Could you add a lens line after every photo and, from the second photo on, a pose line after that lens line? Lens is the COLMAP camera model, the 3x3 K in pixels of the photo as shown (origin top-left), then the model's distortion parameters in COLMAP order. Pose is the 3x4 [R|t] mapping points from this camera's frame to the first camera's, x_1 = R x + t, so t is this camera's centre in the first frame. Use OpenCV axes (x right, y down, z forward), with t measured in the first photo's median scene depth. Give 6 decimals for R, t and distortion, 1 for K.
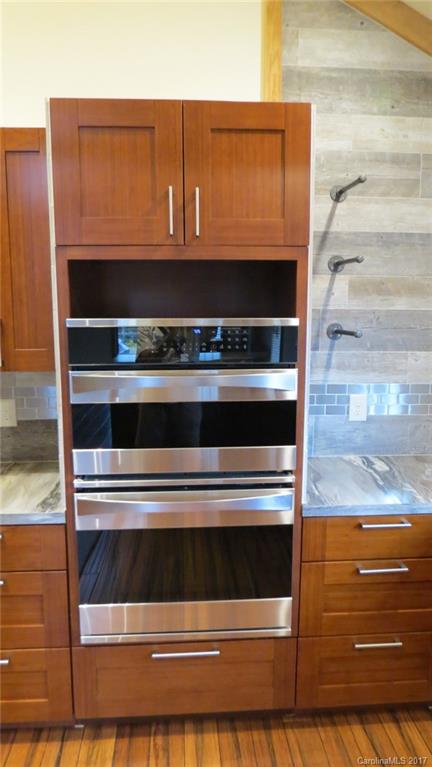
lens RADIAL K [[528.6, 0, 216.0], [0, 528.6, 383.5], [0, 0, 1]] dist [-0.060878, -0.000126]
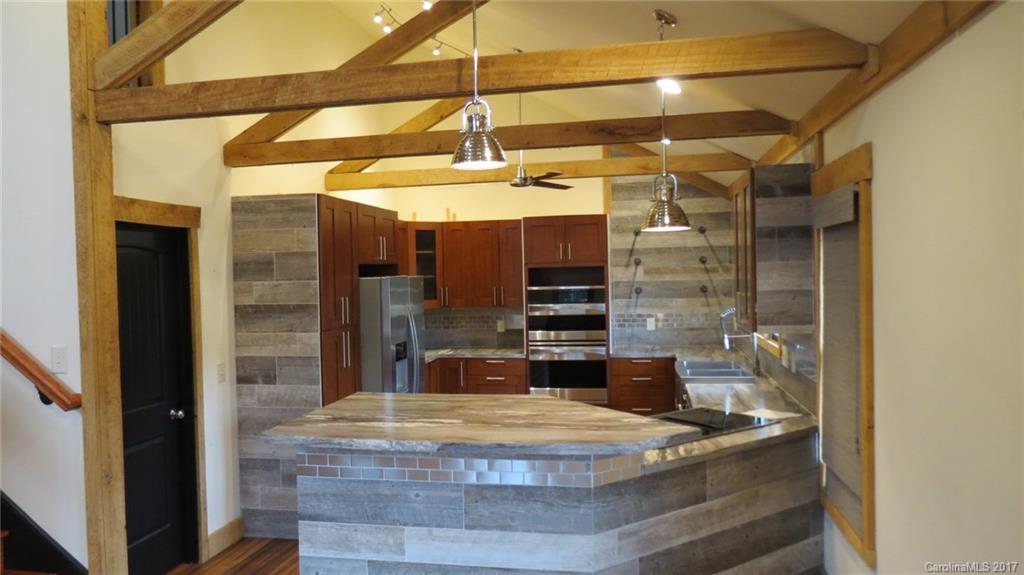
lens RADIAL K [[728.0, 0, 512.0], [0, 728.0, 287.5], [0, 0, 1]] dist [-0.028037, 0.000325]
pose [[0.967078, -0.018136, -0.253834, 0.607838], [-0.012729, 0.992761, -0.119427, 0.335136], [0.254163, 0.118726, 0.959847, -2.674894]]
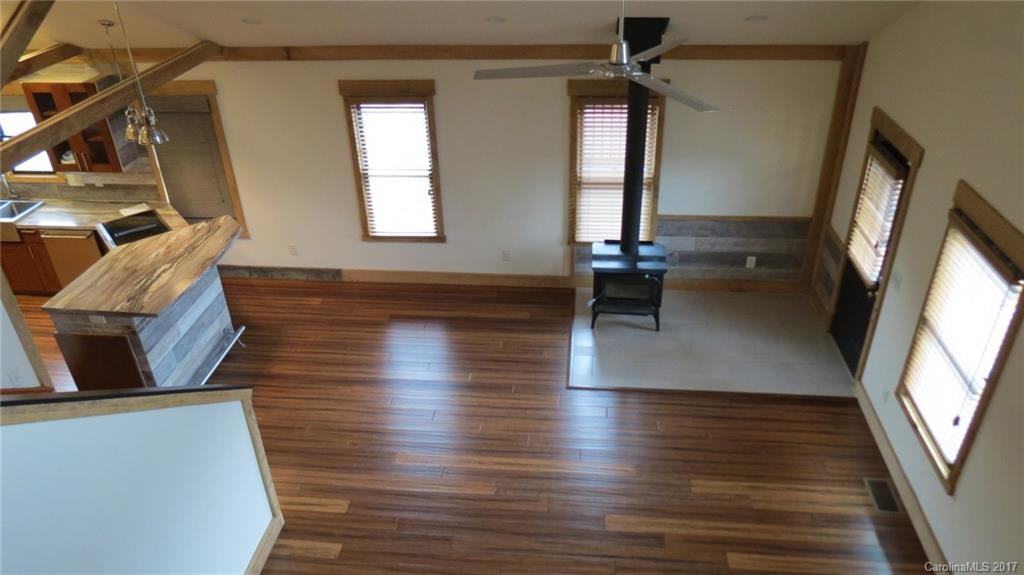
lens RADIAL K [[728.0, 0, 512.0], [0, 728.0, 287.5], [0, 0, 1]] dist [-0.028037, 0.000325]
pose [[0.168158, -0.516021, 0.839908, -2.346922], [0.166321, 0.854678, 0.491796, -0.774840], [-0.971628, 0.056995, 0.229546, -3.325213]]
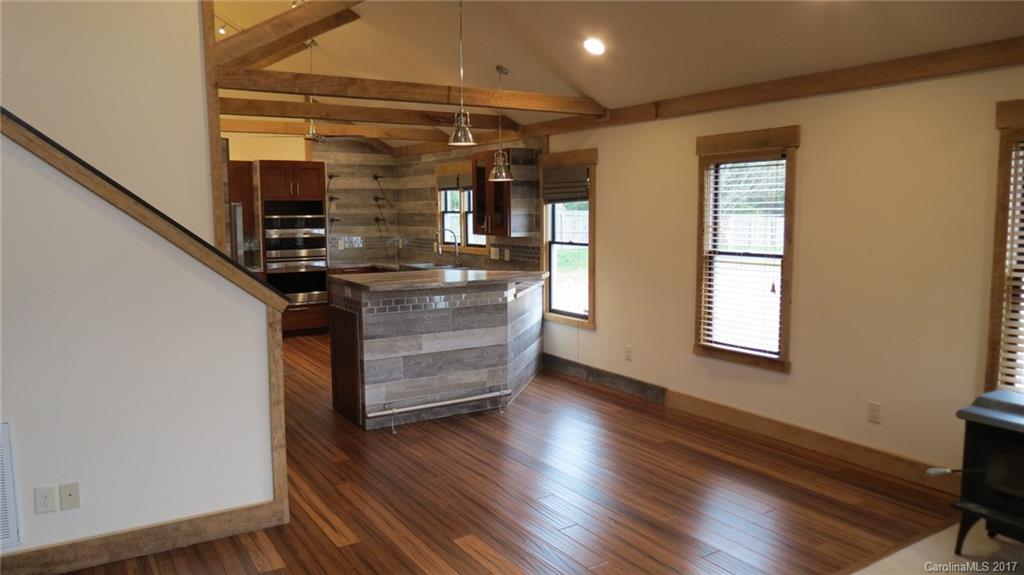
lens RADIAL K [[728.0, 0, 512.0], [0, 728.0, 287.5], [0, 0, 1]] dist [-0.028037, 0.000325]
pose [[0.879171, -0.056852, 0.473104, -1.078512], [0.075123, 0.996978, -0.019797, 0.558573], [-0.470548, 0.052946, 0.880784, -3.934406]]
